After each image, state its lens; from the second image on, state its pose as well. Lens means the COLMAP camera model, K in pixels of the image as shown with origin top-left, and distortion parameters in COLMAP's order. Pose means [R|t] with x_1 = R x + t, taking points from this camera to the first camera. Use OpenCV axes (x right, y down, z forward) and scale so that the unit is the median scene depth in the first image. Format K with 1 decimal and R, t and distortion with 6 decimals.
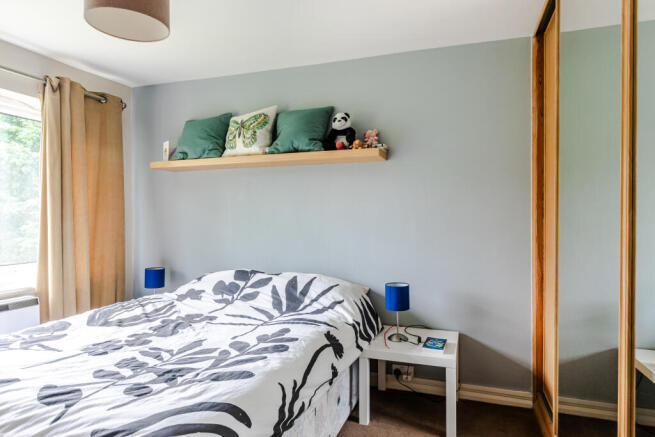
lens RADIAL K [[396.9, 0, 331.9], [0, 396.9, 216.1], [0, 0, 1]] dist [0.004995, -0.001441]
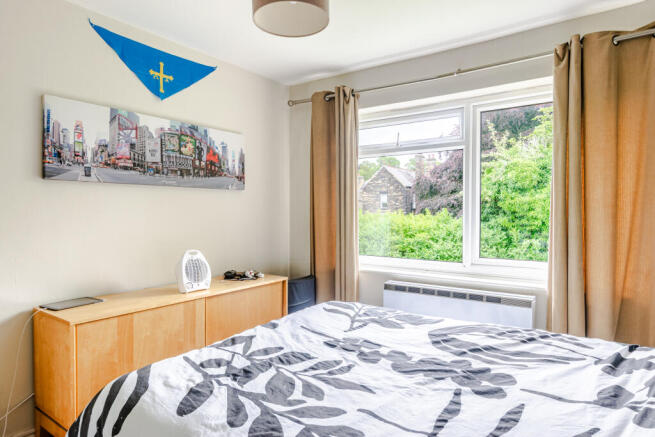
lens RADIAL K [[396.9, 0, 331.9], [0, 396.9, 216.1], [0, 0, 1]] dist [0.004995, -0.001441]
pose [[-0.280064, 0.014553, -0.959871, 0.367835], [0.002395, 0.999893, 0.014461, -0.000710], [0.959978, 0.001751, -0.280068, 1.190597]]
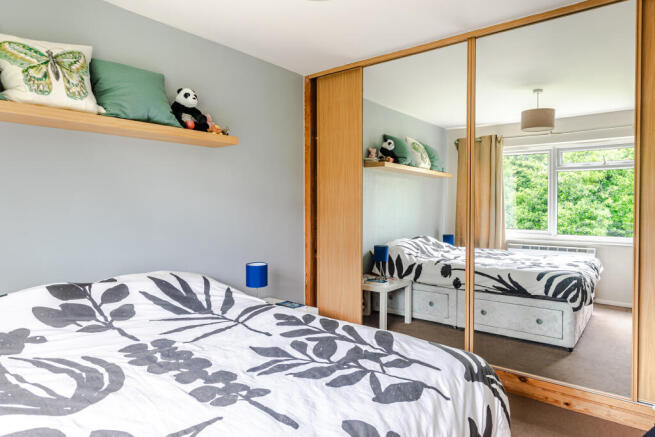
lens RADIAL K [[396.9, 0, 331.9], [0, 396.9, 216.1], [0, 0, 1]] dist [0.004995, -0.001441]
pose [[0.336189, -0.027672, 0.941388, -1.118934], [-0.000571, 0.999562, 0.029585, 0.005284], [-0.941794, -0.010483, 0.336026, 0.587853]]
